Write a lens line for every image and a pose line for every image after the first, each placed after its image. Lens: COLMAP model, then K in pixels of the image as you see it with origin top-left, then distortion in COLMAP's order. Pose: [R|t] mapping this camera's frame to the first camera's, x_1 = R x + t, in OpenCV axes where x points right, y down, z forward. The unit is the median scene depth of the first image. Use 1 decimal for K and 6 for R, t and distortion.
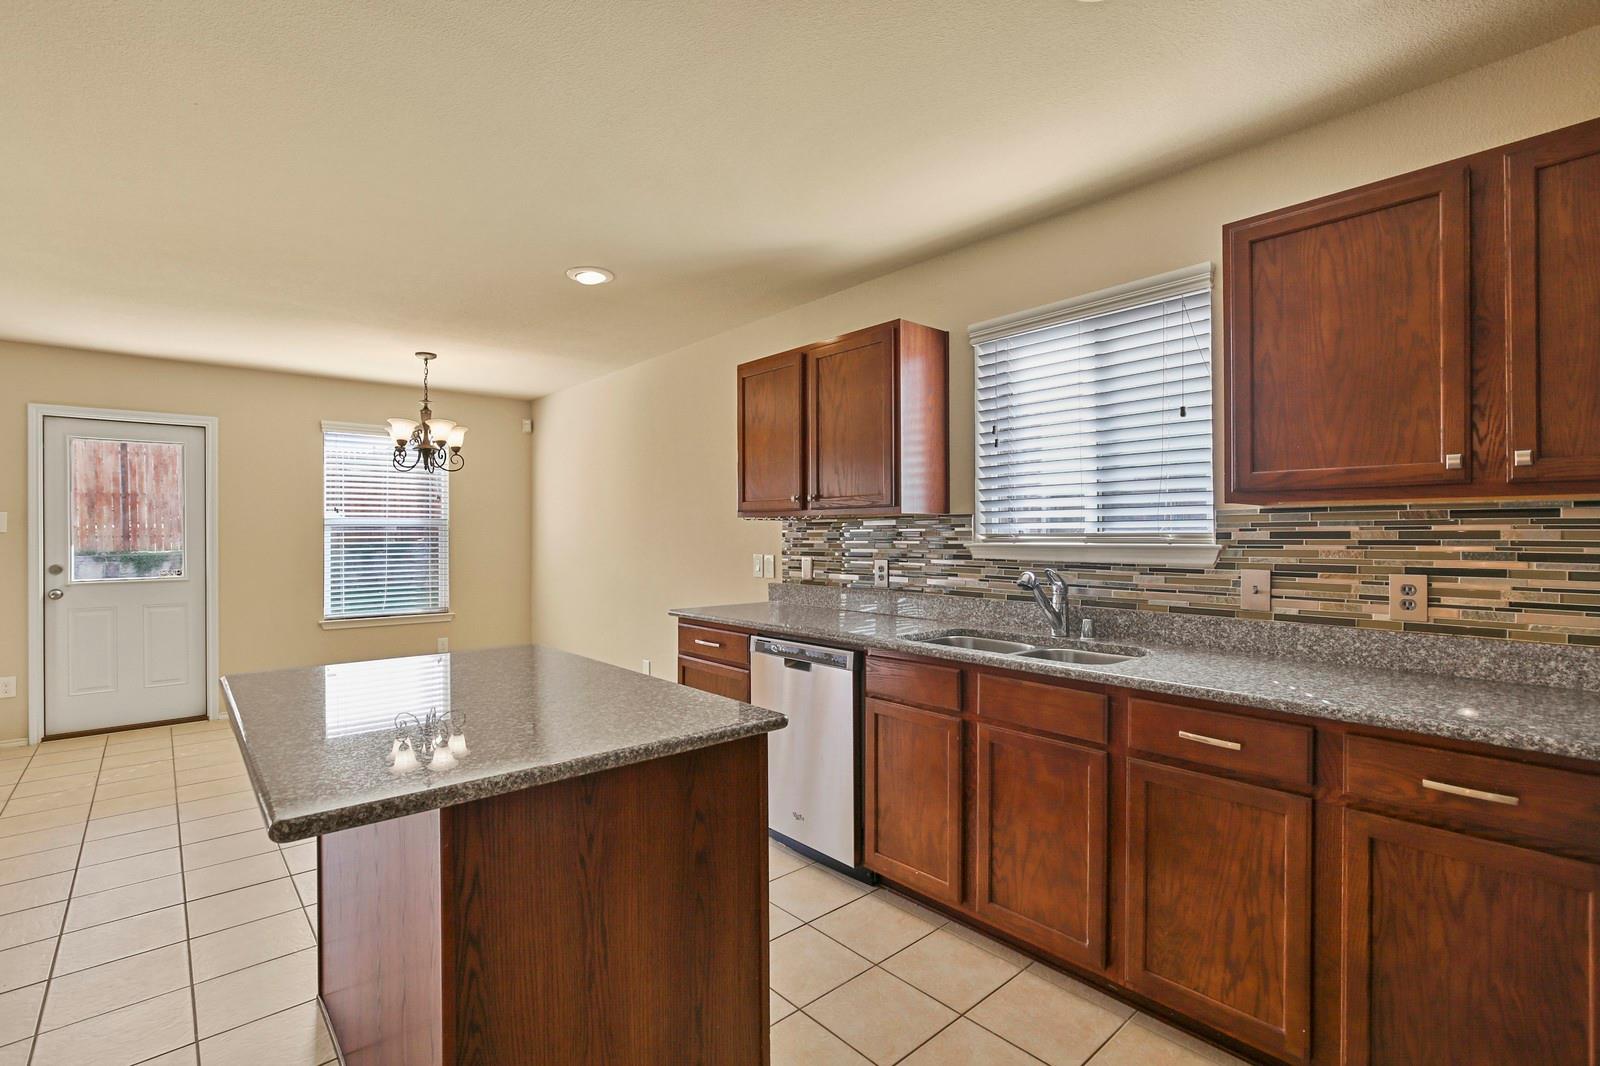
lens RADIAL K [[734.8, 0, 789.8], [0, 734.8, 532.6], [0, 0, 1]] dist [-0.004909, -0.000994]
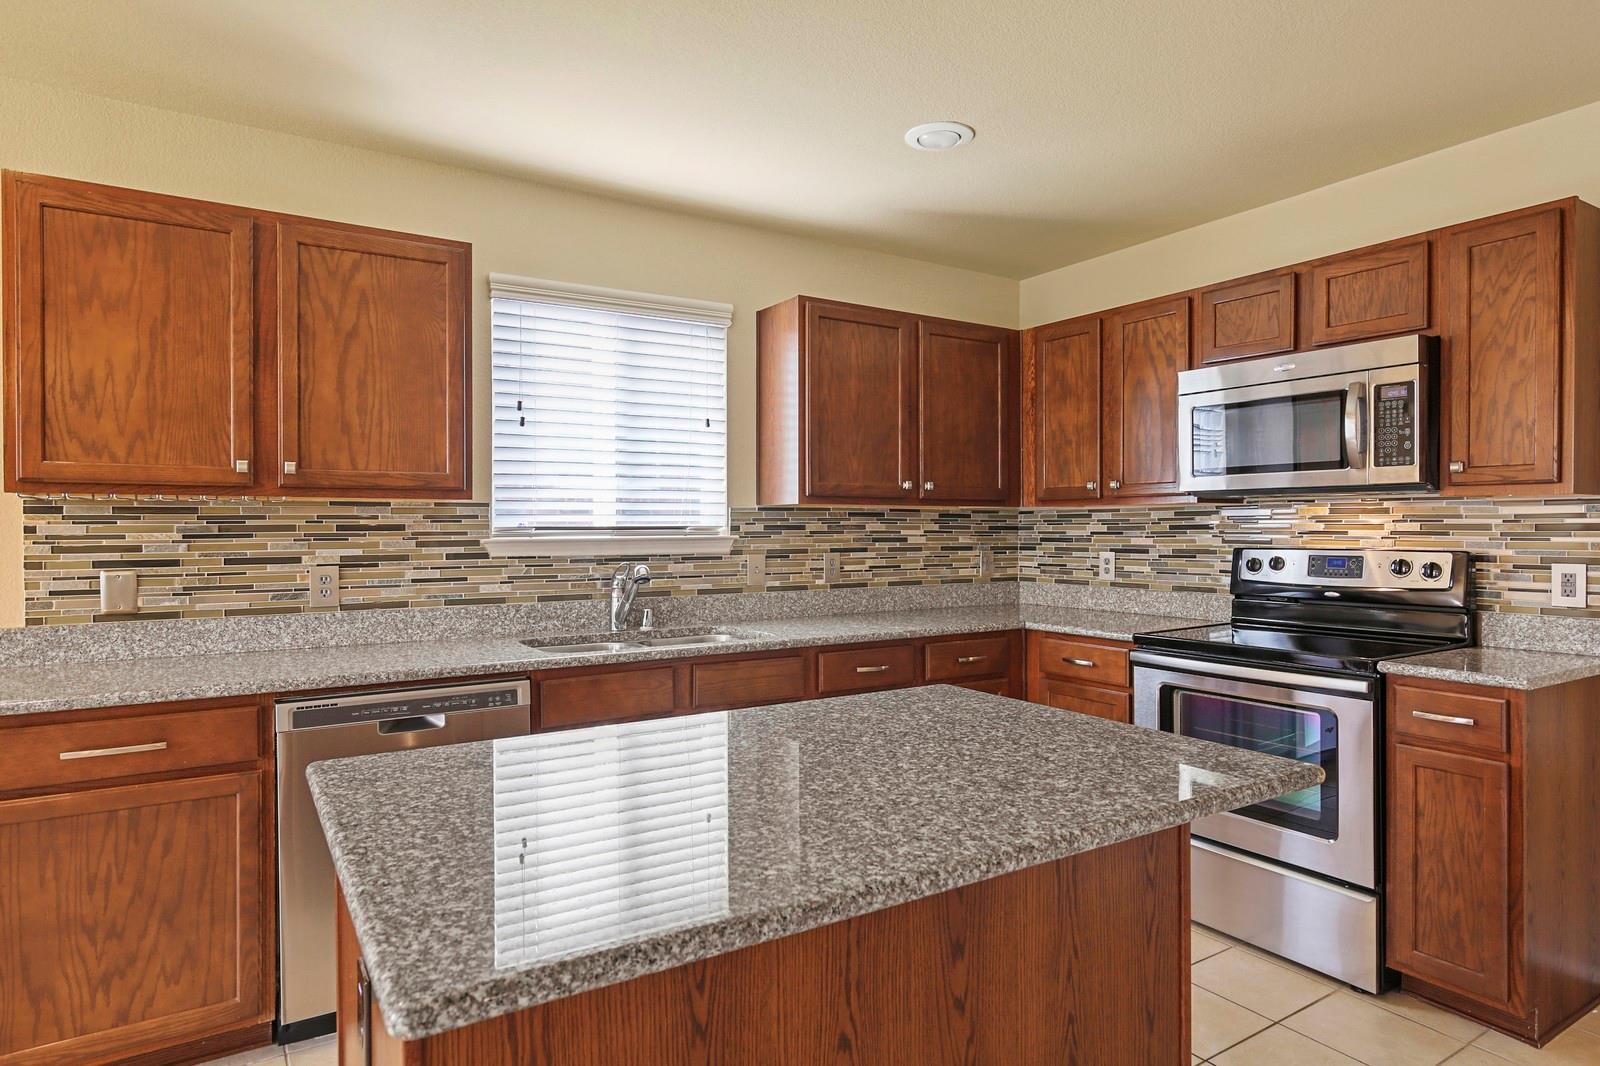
lens RADIAL K [[918.5, 0, 796.3], [0, 918.5, 534.9], [0, 0, 1]] dist [0.001580, 0.001921]
pose [[0.156510, -0.011481, 0.987610, -0.724291], [-0.002563, 0.999924, 0.012030, -0.002658], [-0.987673, -0.004414, 0.156469, 0.508271]]
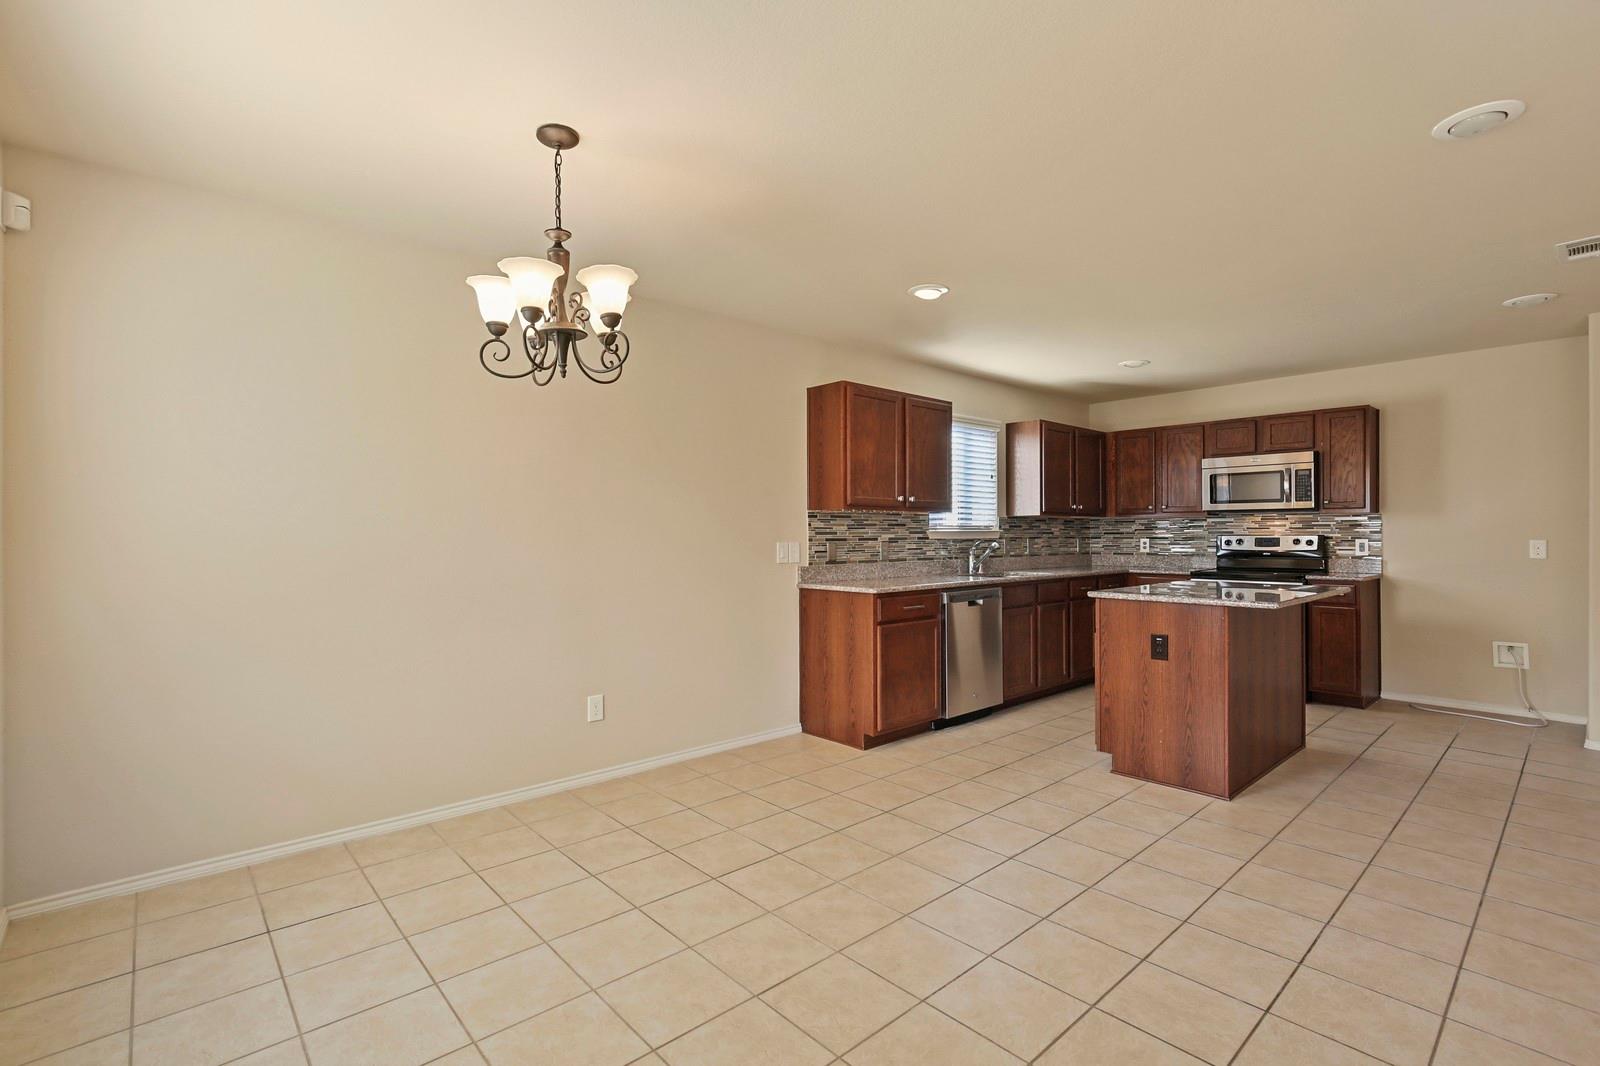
lens RADIAL K [[734.8, 0, 797.4], [0, 734.8, 533.2], [0, 0, 1]] dist [-0.004909, -0.000994]
pose [[-0.013235, -0.000443, 0.999912, -1.569325], [-0.002641, 0.999996, 0.000408, 0.022125], [-0.999909, -0.002635, -0.013237, 1.366717]]
